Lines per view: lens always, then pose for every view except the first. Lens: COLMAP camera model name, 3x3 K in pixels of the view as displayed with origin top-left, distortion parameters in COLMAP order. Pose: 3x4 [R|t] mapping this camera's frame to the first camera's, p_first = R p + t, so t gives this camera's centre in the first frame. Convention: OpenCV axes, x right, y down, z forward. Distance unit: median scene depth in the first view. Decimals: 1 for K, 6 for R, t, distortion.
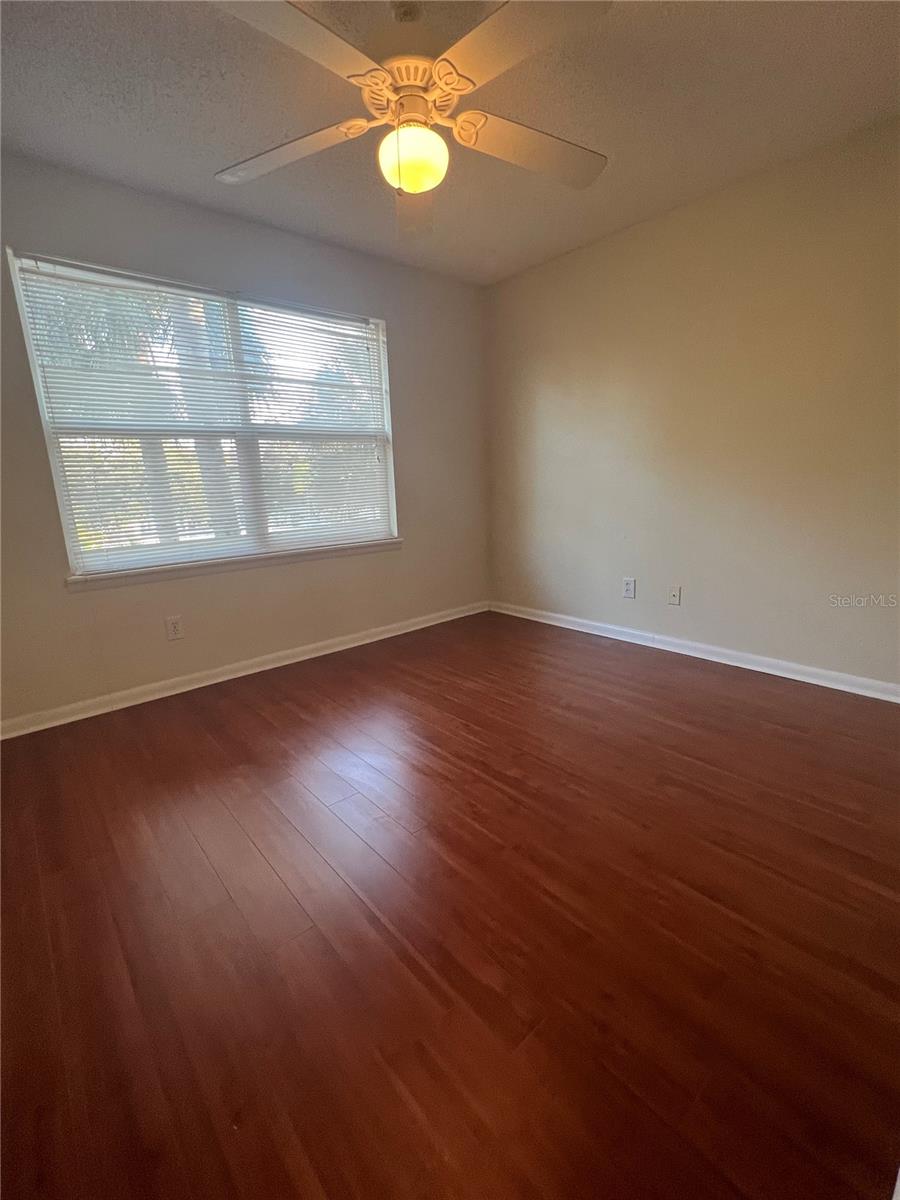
lens RADIAL K [[518.8, 0, 448.9], [0, 518.8, 592.8], [0, 0, 1]] dist [-0.001200, 0.001294]
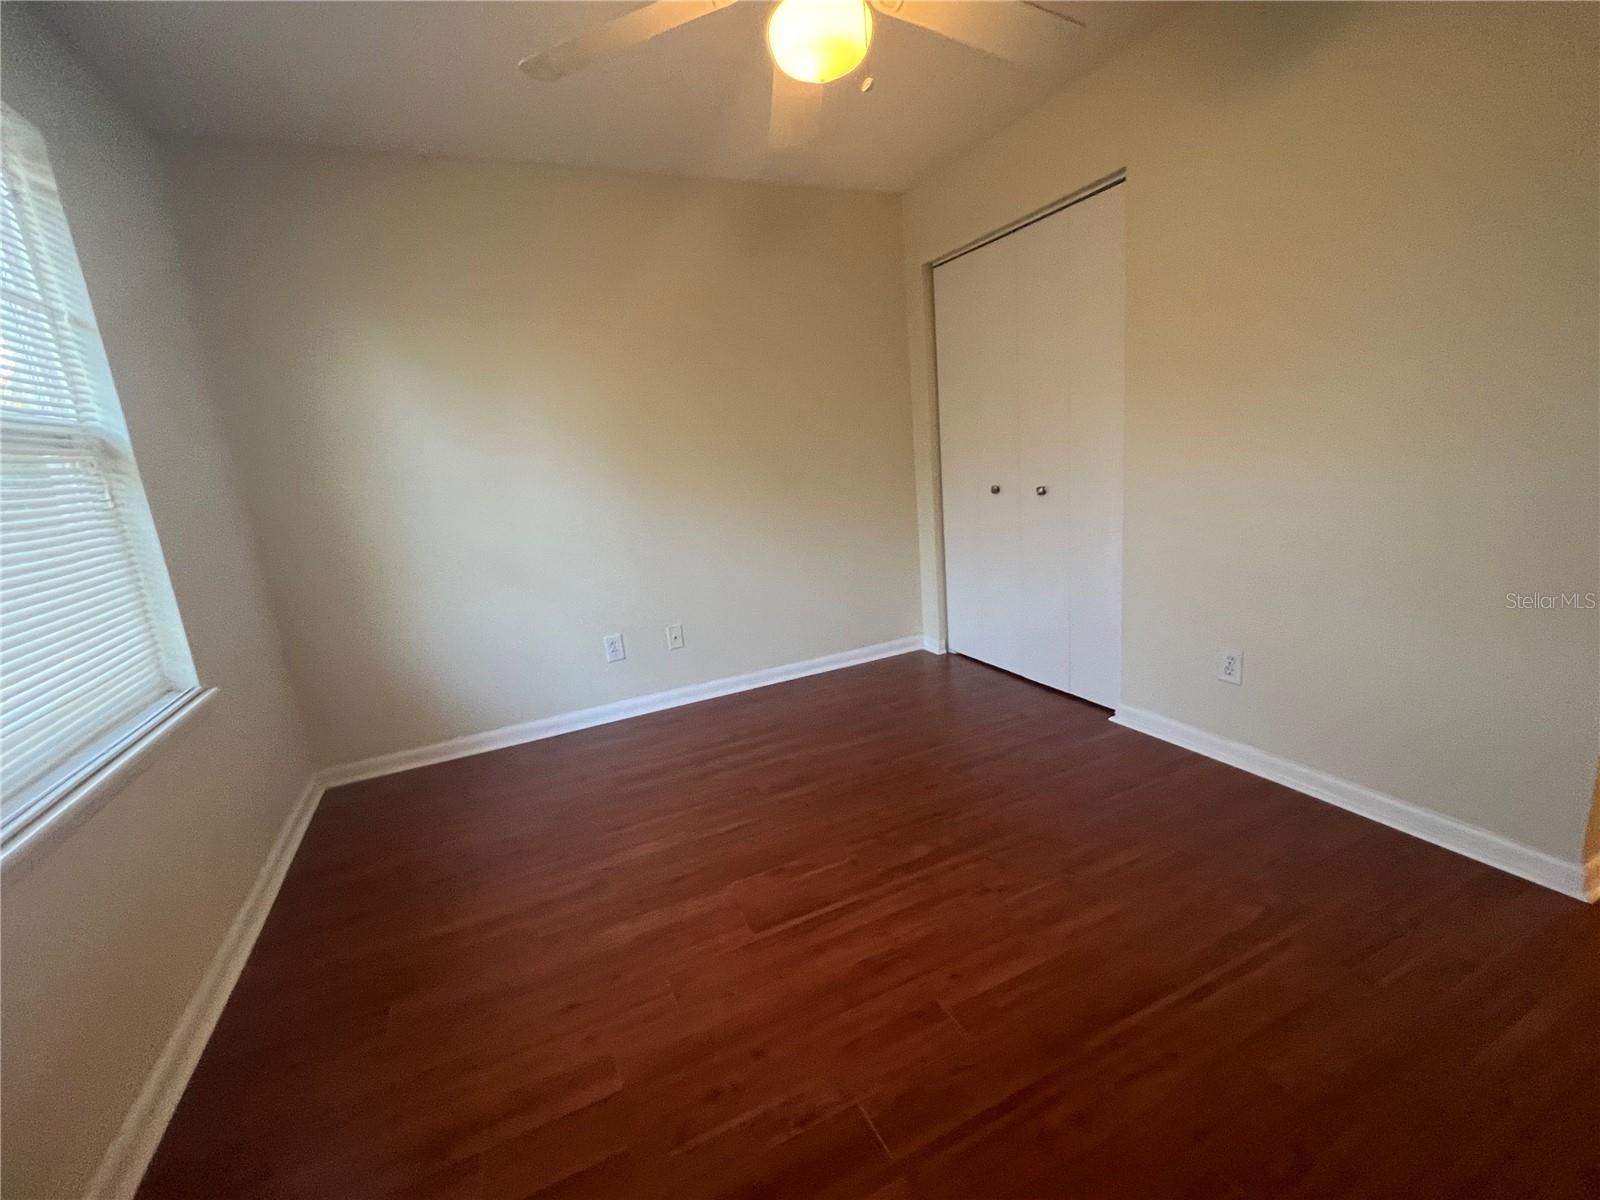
lens RADIAL K [[691.7, 0, 793.7], [0, 691.7, 598.4], [0, 0, 1]] dist [-0.001200, 0.001294]
pose [[0.282707, -0.191585, 0.939879, -0.534370], [0.279657, 0.953744, 0.110293, -0.123212], [-0.917534, 0.231664, 0.323208, 0.461076]]
